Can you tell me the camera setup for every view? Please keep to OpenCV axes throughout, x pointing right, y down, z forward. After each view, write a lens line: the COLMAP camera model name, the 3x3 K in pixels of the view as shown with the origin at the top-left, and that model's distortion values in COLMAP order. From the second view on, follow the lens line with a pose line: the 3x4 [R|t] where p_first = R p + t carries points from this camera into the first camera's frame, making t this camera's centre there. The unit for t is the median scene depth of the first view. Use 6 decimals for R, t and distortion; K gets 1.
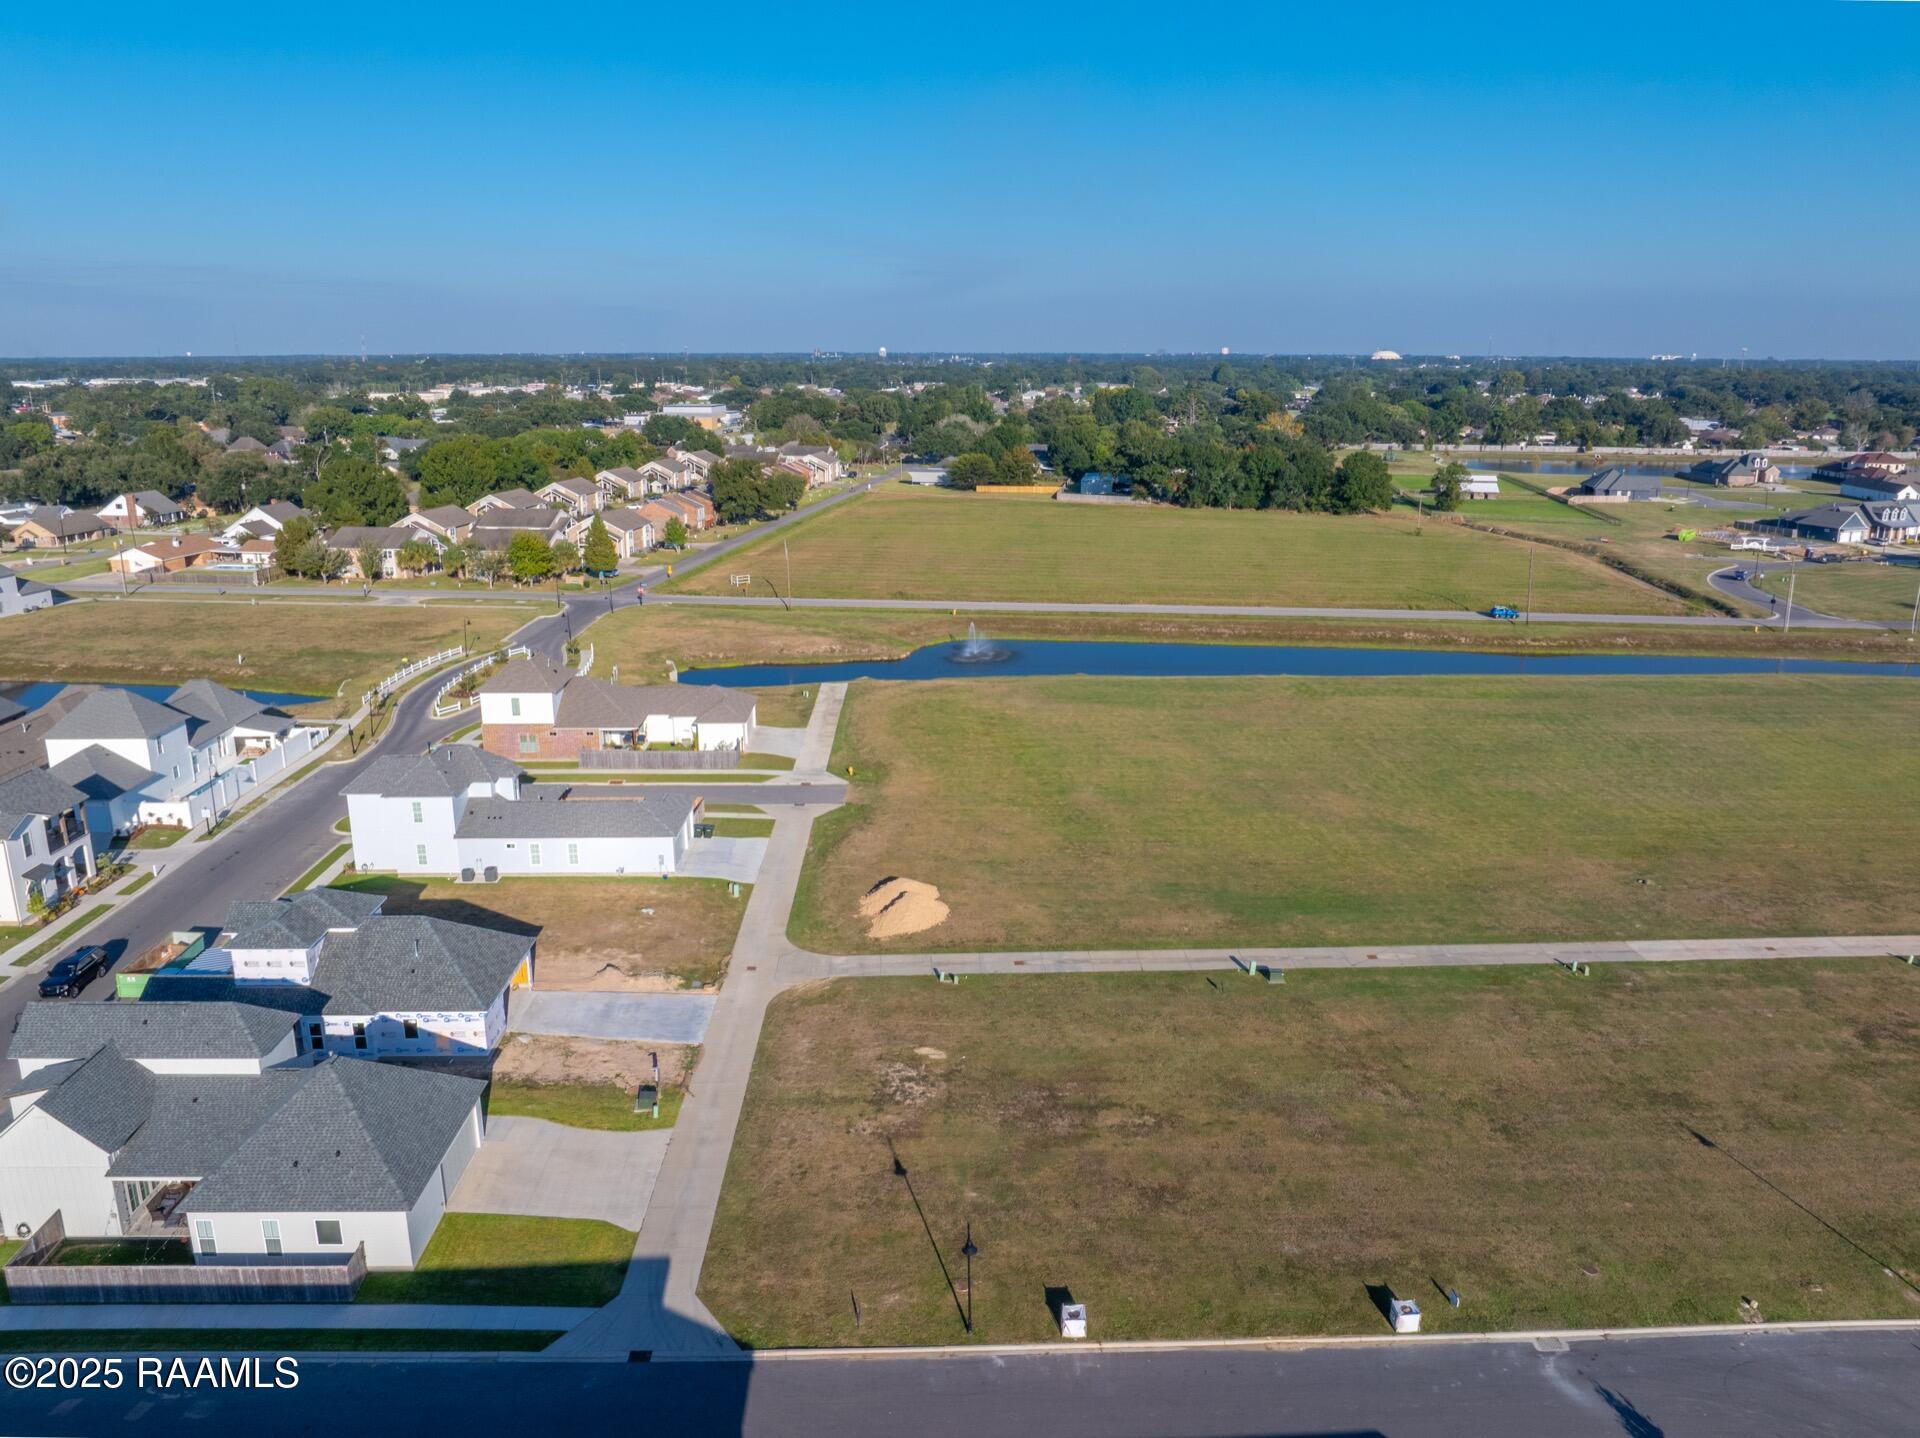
lens RADIAL K [[1372.5, 0, 967.9], [0, 1372.5, 714.5], [0, 0, 1]] dist [-0.041153, 0.007049]
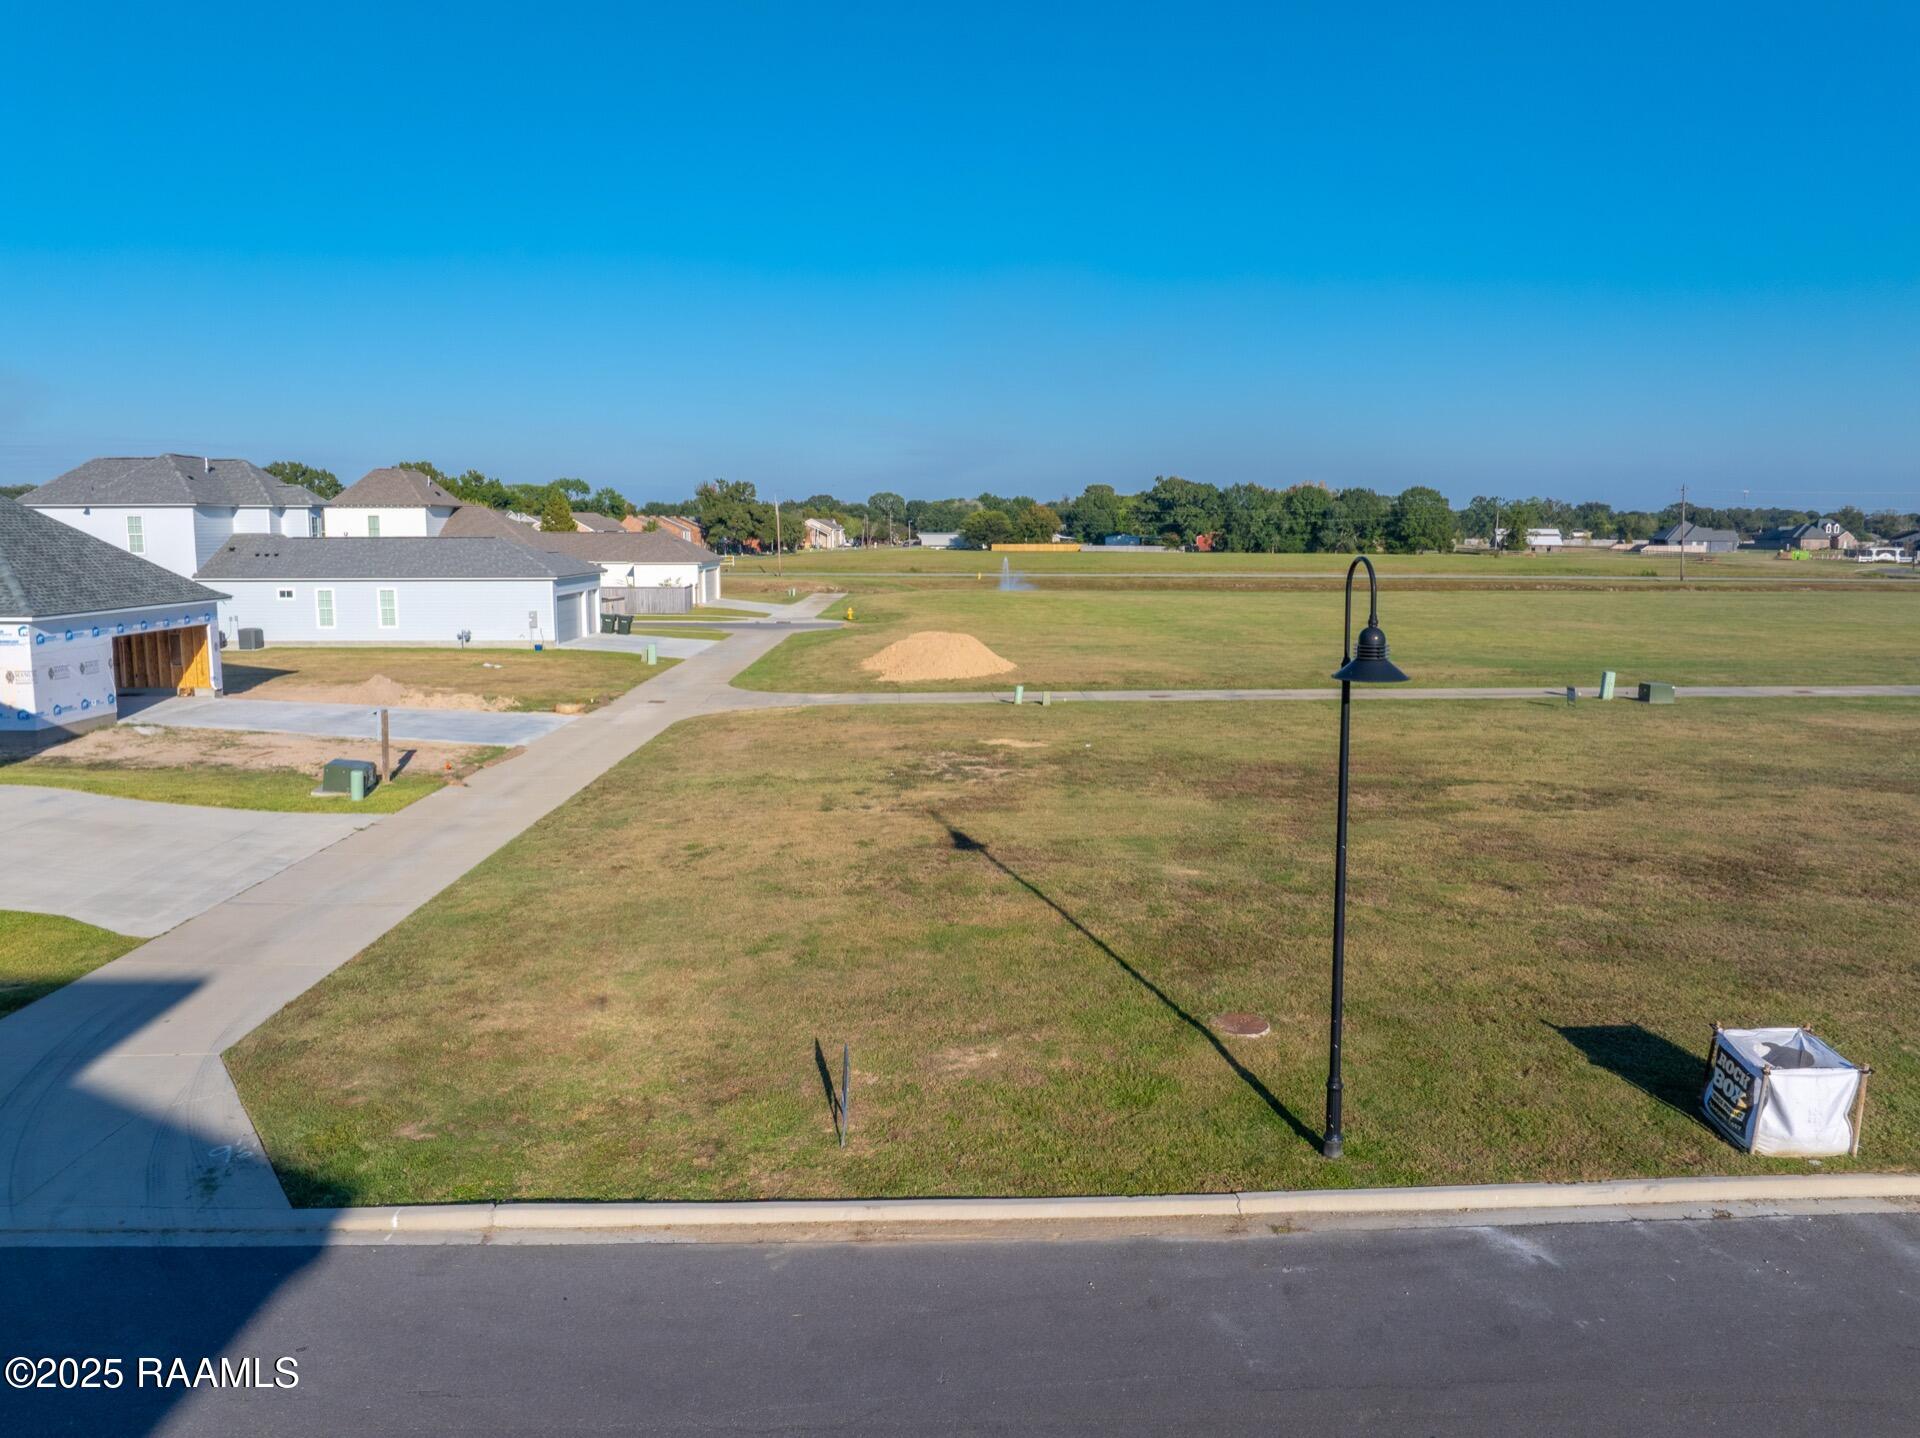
lens RADIAL K [[1357.2, 0, 967.2], [0, 1357.2, 712.2], [0, 0, 1]] dist [-0.038147, -0.000969]
pose [[0.999998, 0.000593, -0.002028, -0.023539], [-0.000841, 0.992207, -0.124597, 0.165158], [0.001939, 0.124598, 0.992205, 0.309633]]
